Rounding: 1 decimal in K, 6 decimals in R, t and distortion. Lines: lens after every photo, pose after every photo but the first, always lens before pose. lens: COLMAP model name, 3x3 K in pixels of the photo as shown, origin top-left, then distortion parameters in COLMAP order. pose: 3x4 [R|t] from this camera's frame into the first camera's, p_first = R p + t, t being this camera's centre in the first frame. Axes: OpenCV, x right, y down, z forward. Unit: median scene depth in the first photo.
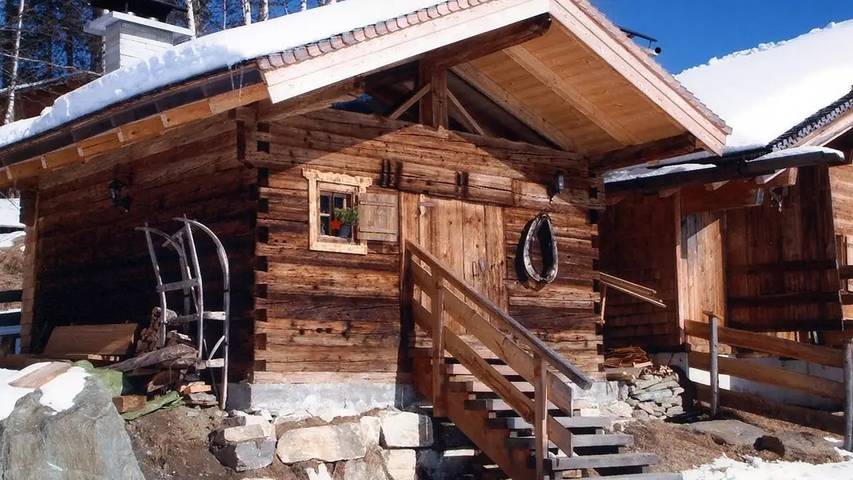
lens RADIAL K [[1145.7, 0, 426.5], [0, 1145.7, 240.0], [0, 0, 1]] dist [0.014464, 0.002297]
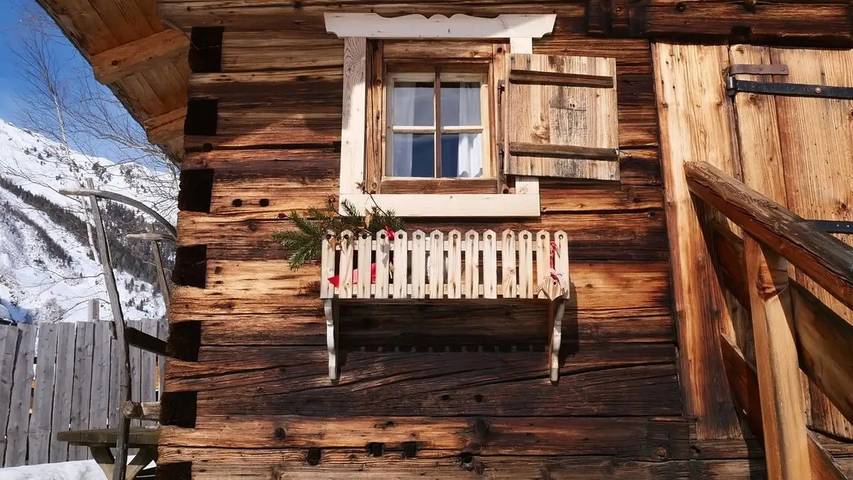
lens RADIAL K [[723.3, 0, 426.5], [0, 723.3, 240.0], [0, 0, 1]] dist [0.001002, 0.004338]
pose [[0.766732, -0.147212, -0.624860, 0.054950], [0.074263, 0.987157, -0.141443, 0.045943], [0.637657, 0.062045, 0.767817, 0.784254]]
